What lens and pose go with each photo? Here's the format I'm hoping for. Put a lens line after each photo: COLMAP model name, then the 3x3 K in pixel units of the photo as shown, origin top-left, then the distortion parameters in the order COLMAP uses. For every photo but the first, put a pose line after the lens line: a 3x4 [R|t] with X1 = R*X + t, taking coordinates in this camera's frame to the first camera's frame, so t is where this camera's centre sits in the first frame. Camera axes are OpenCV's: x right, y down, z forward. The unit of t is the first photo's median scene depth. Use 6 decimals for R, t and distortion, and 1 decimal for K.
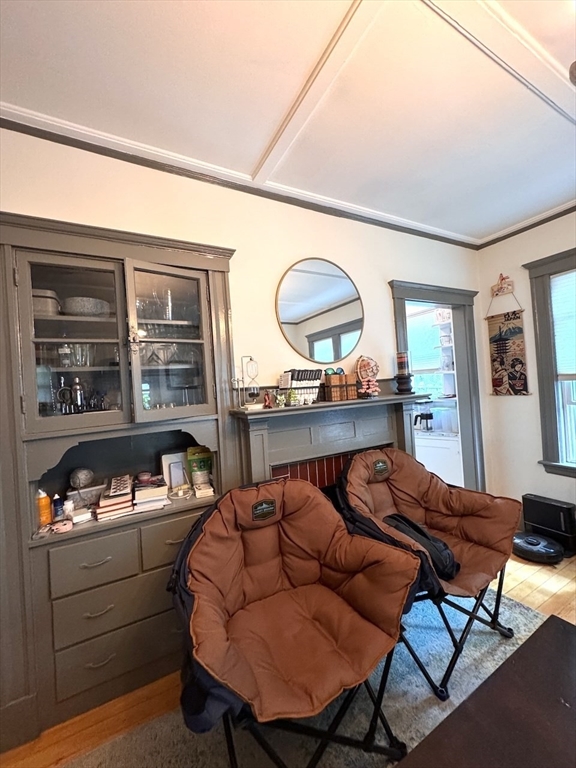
lens RADIAL K [[306.4, 0, 289.8], [0, 306.4, 383.9], [0, 0, 1]] dist [-0.003955, 0.001307]
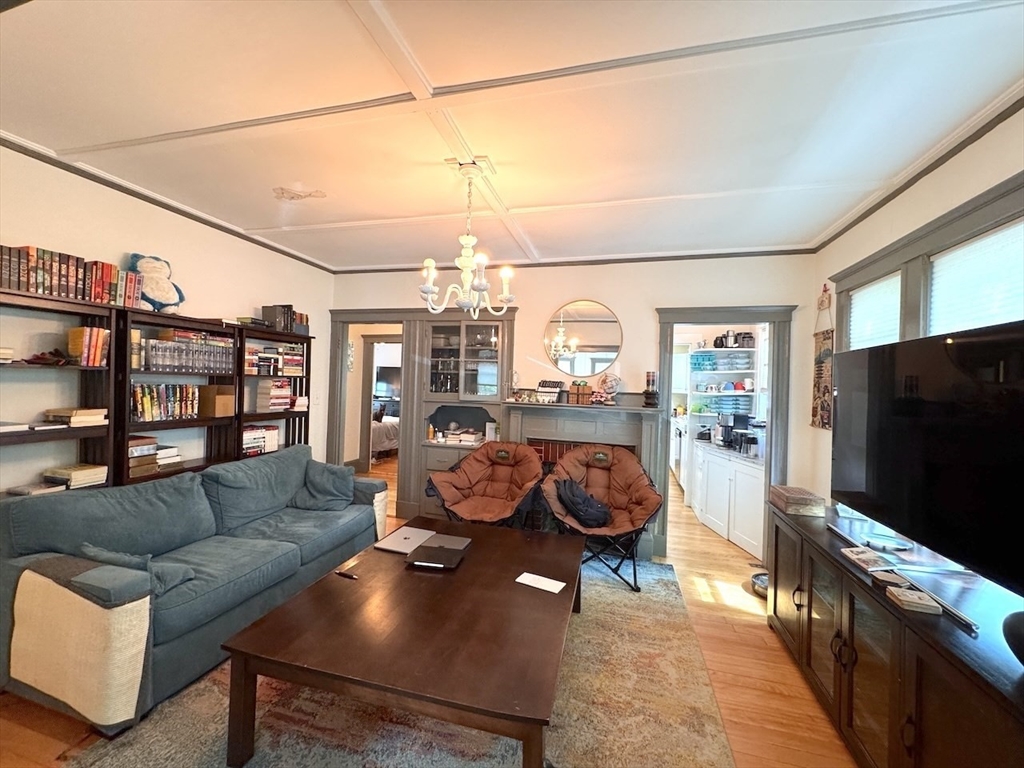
lens RADIAL K [[408.5, 0, 513.8], [0, 408.5, 386.6], [0, 0, 1]] dist [-0.003955, 0.001307]
pose [[0.719060, 0.091739, -0.688867, 1.358076], [-0.074325, 0.995715, 0.055020, -0.117888], [0.690962, 0.011638, 0.722797, -0.620446]]
